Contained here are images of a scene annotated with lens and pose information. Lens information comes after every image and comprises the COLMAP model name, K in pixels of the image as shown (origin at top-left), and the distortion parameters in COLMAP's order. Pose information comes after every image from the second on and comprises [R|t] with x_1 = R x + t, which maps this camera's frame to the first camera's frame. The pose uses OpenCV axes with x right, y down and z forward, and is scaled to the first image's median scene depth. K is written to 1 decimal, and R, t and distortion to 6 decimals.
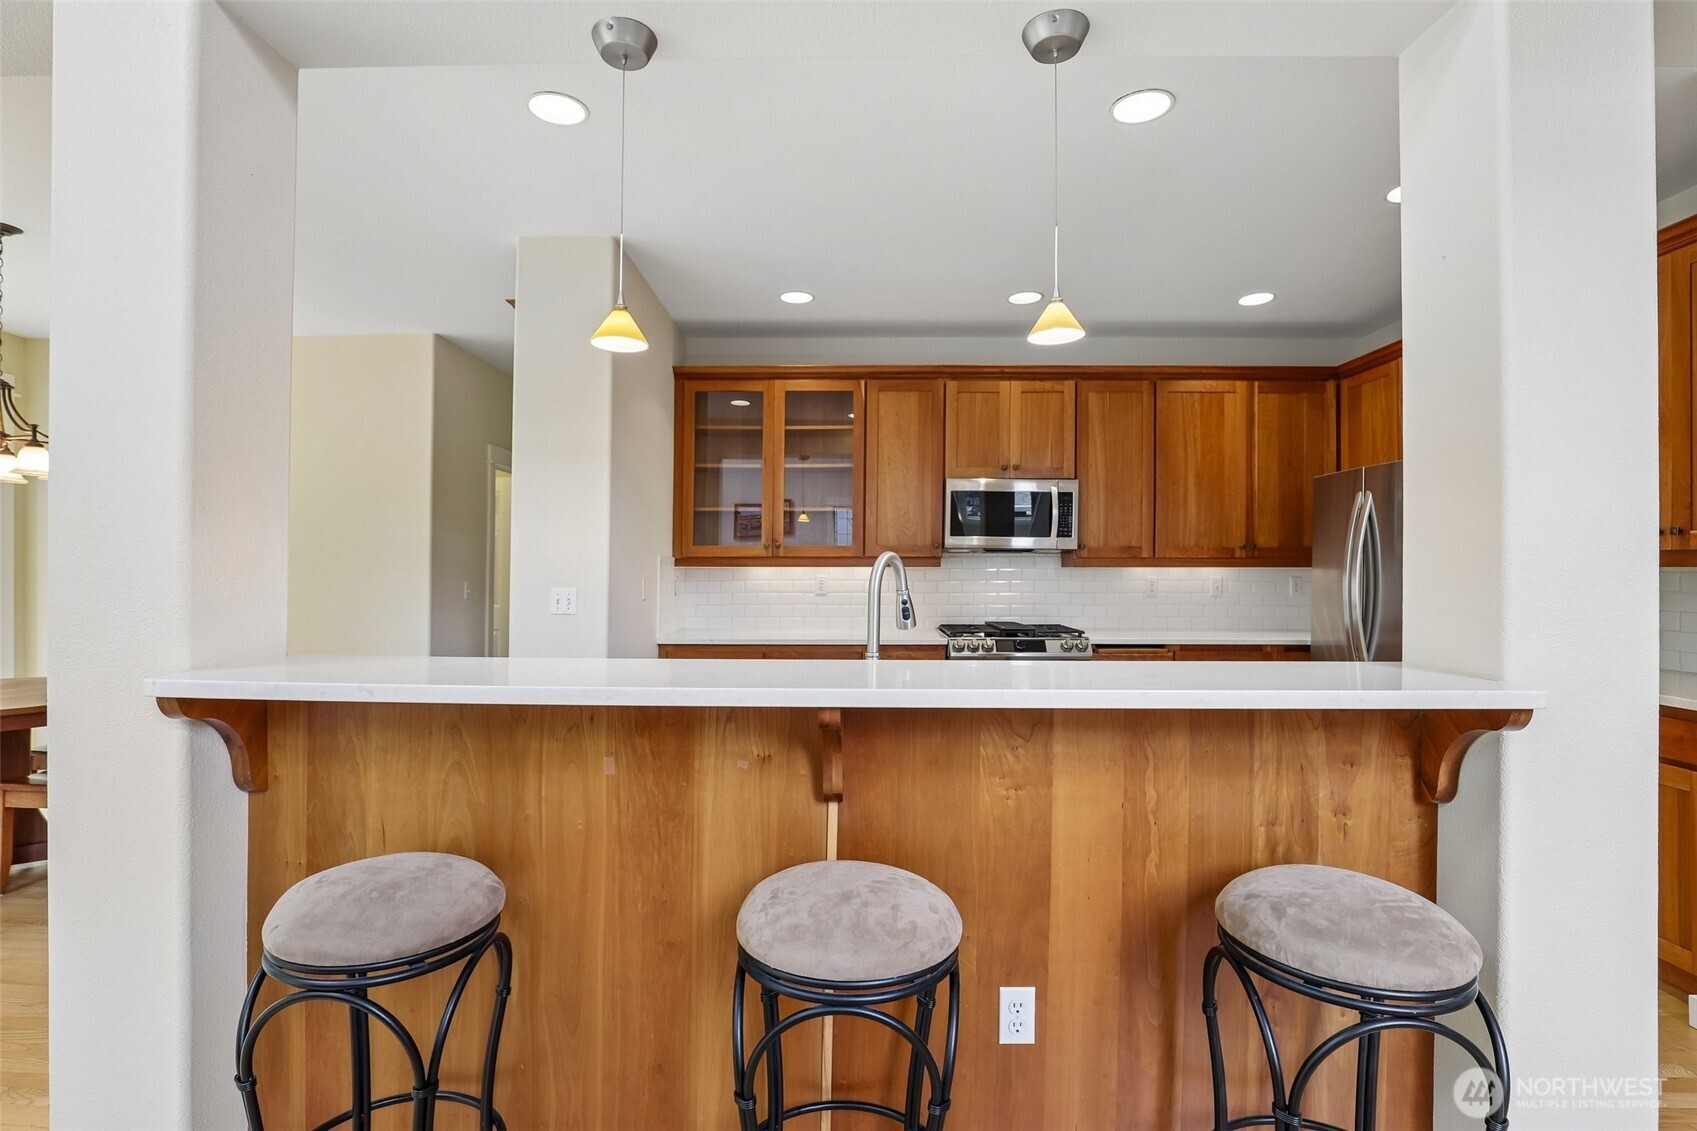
lens RADIAL K [[786.7, 0, 839.2], [0, 786.7, 568.3], [0, 0, 1]] dist [-0.040226, 0.007904]
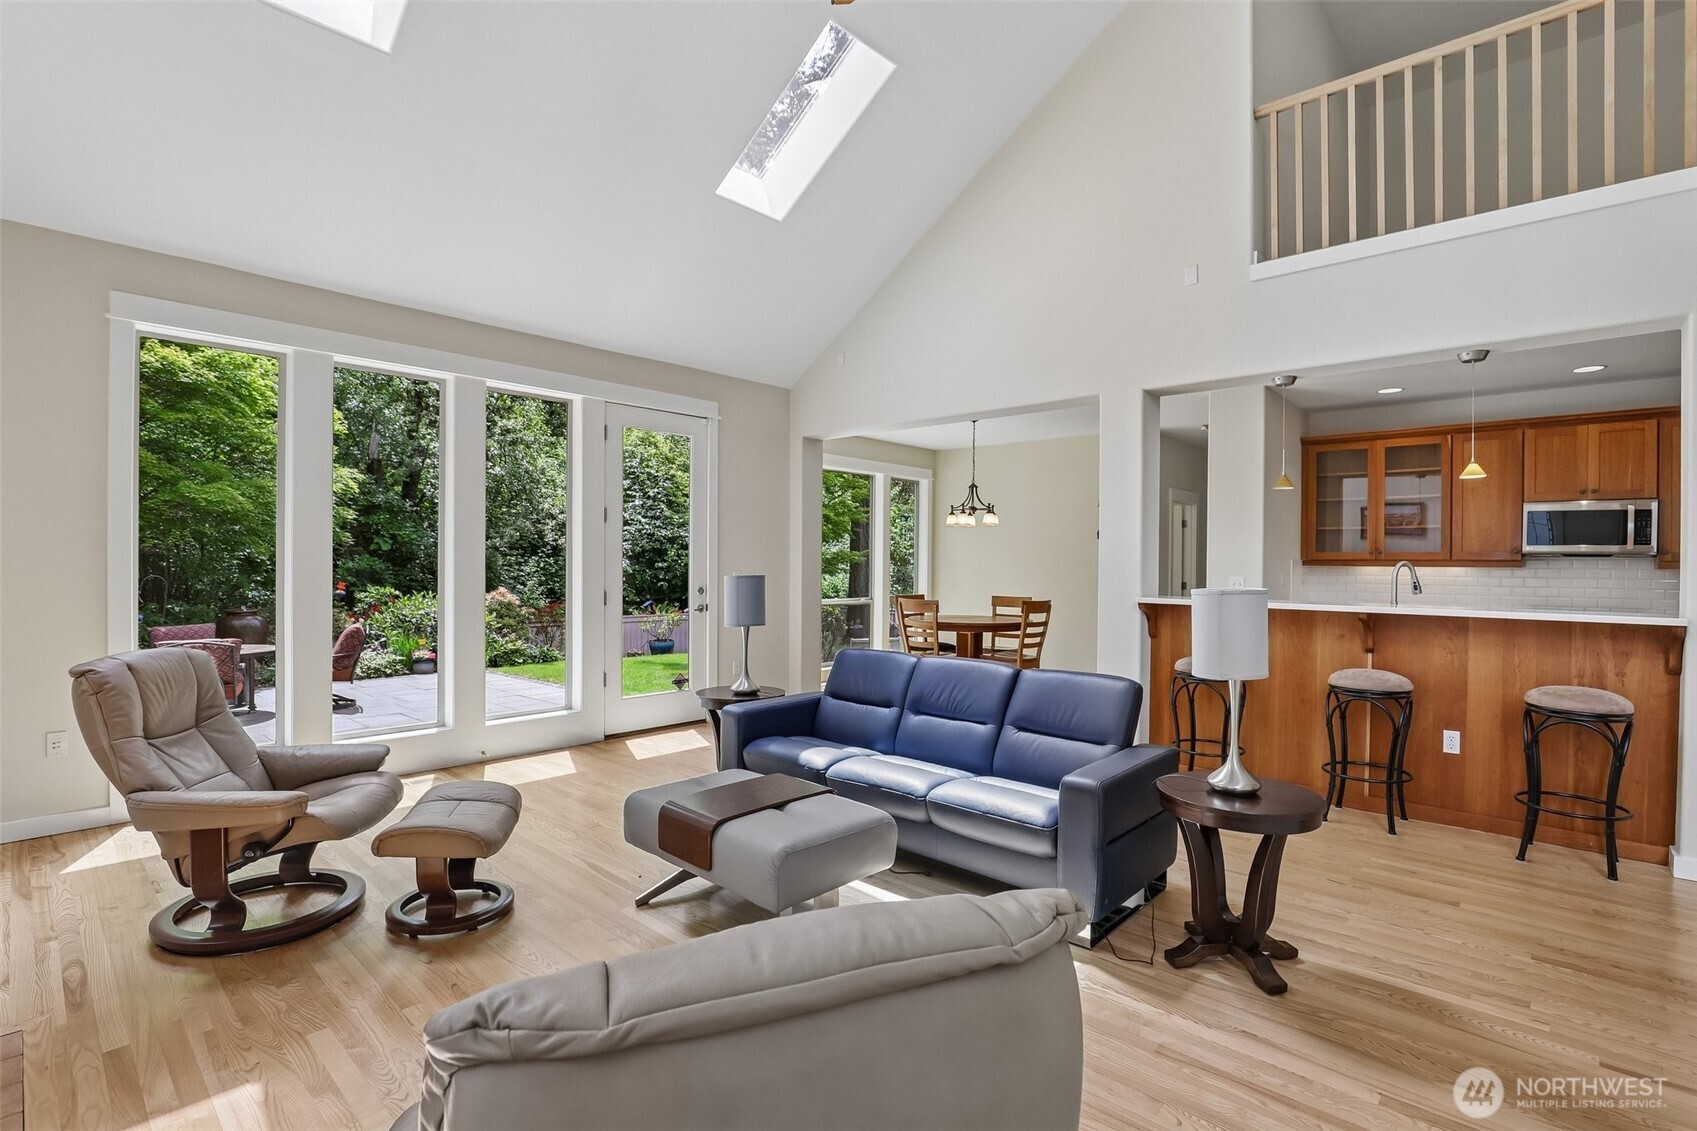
lens RADIAL K [[786.7, 0, 844.5], [0, 786.7, 556.8], [0, 0, 1]] dist [-0.040226, 0.007904]
pose [[0.743400, 0.000725, -0.668846, 0.147303], [-0.007418, 0.999947, -0.007161, -0.002433], [0.668806, 0.010285, 0.743366, -0.760717]]
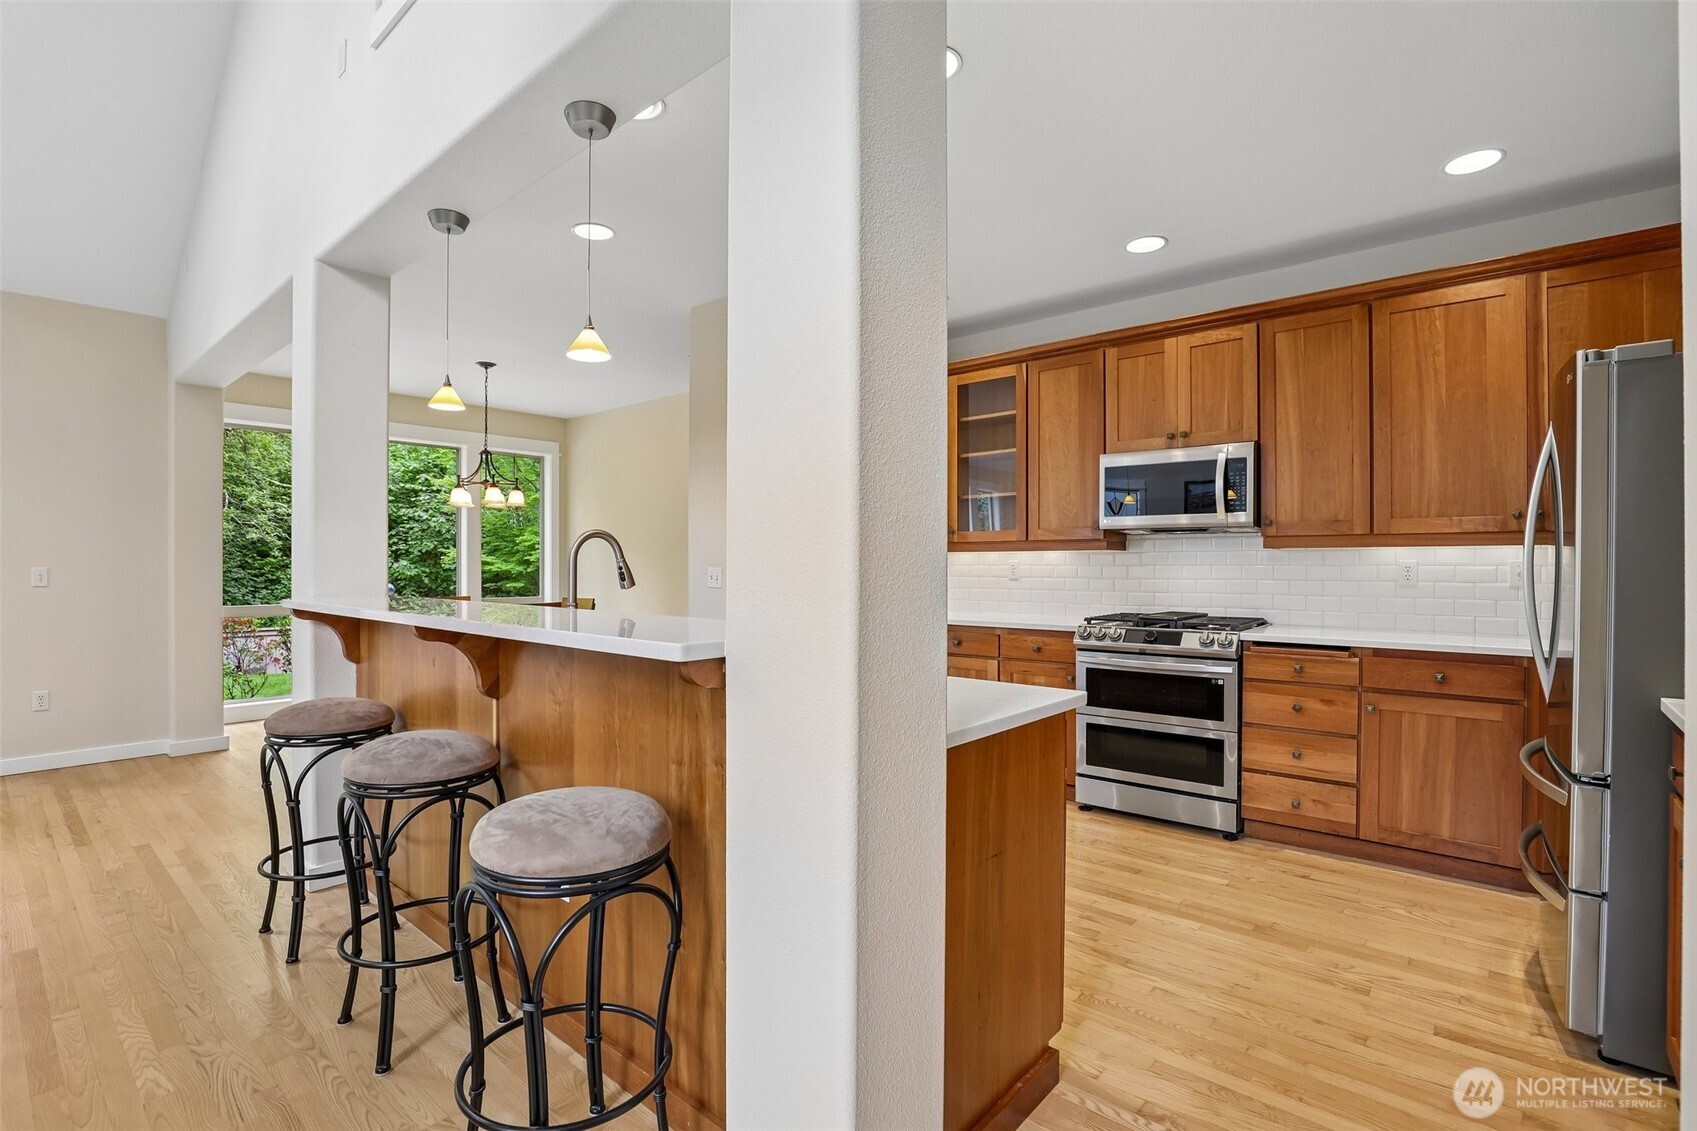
lens RADIAL K [[786.7, 0, 848.5], [0, 786.7, 558.8], [0, 0, 1]] dist [-0.040226, 0.007904]
pose [[0.772361, -0.006675, -0.635149, 0.487733], [0.001894, 0.999965, -0.008206, 0.015582], [0.635182, 0.005135, 0.772346, 0.095363]]
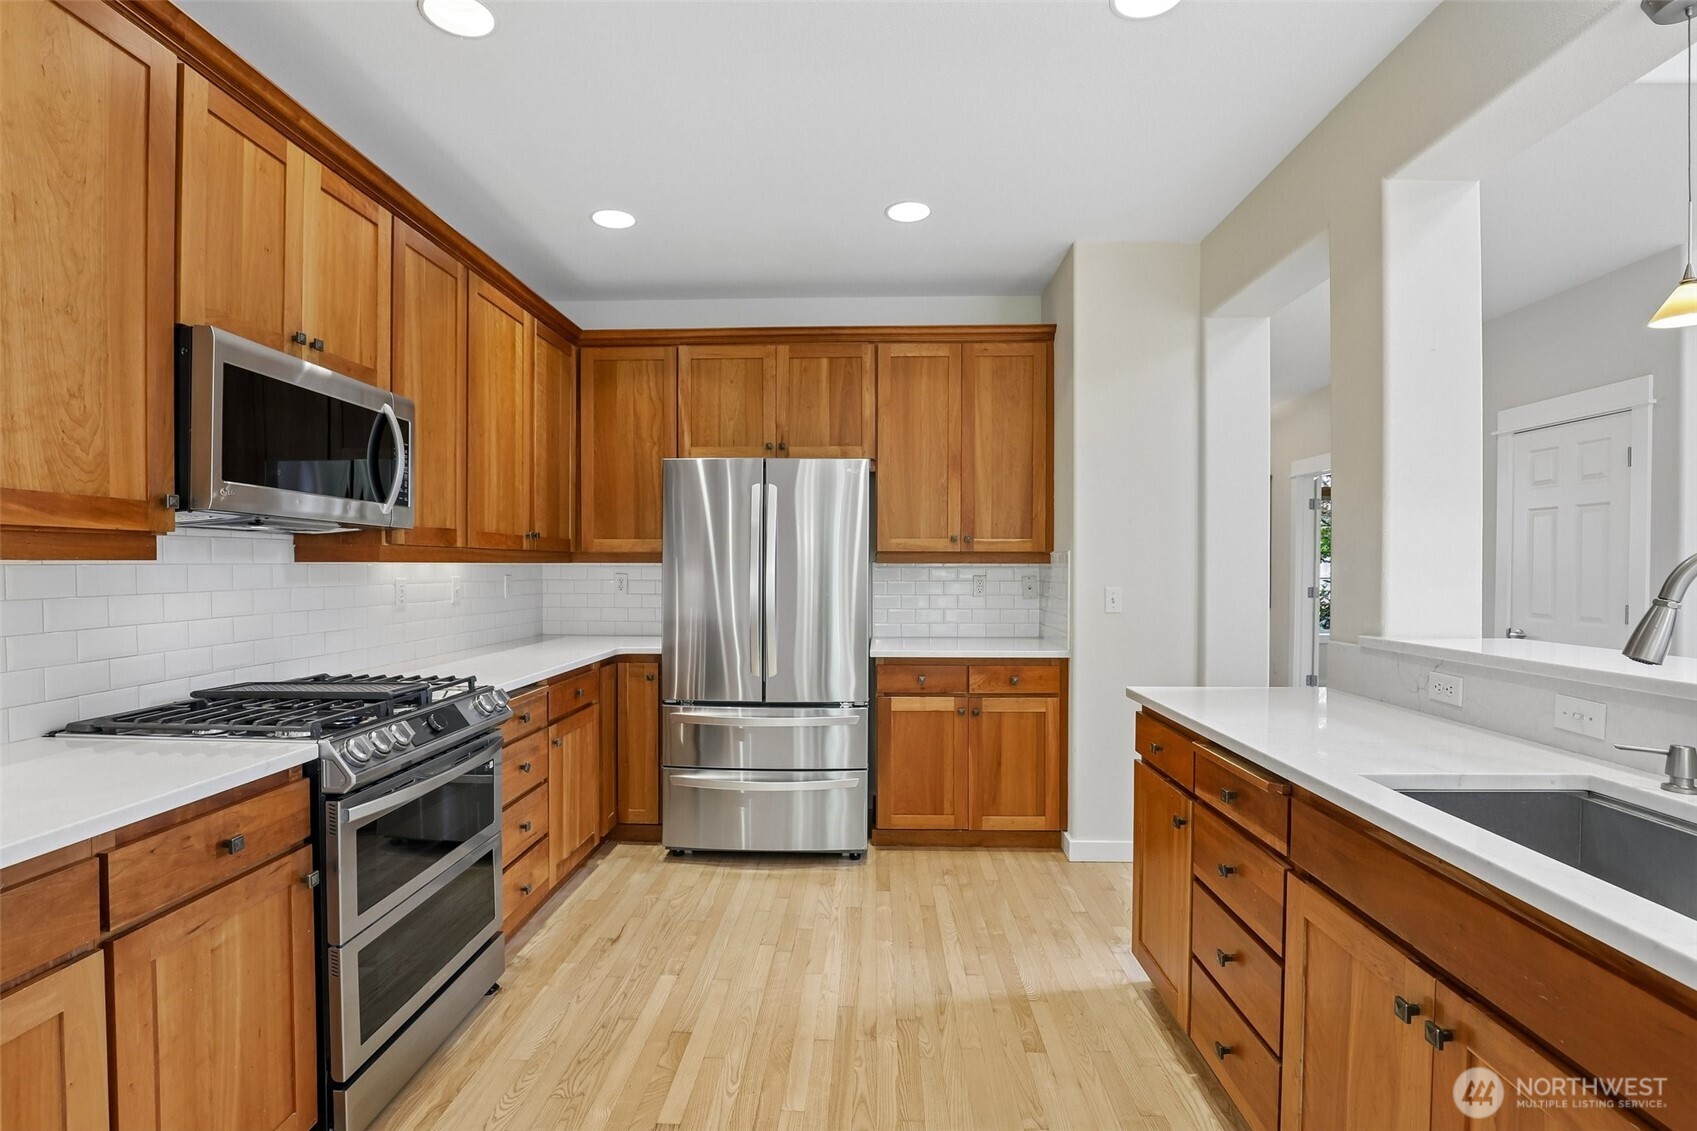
lens RADIAL K [[786.7, 0, 840.8], [0, 786.7, 575.4], [0, 0, 1]] dist [-0.040226, 0.007904]
pose [[0.026654, -0.014253, 0.999543, -0.220833], [-0.002902, 0.999893, 0.014336, -0.000776], [-0.999641, -0.003283, 0.026610, 0.679911]]
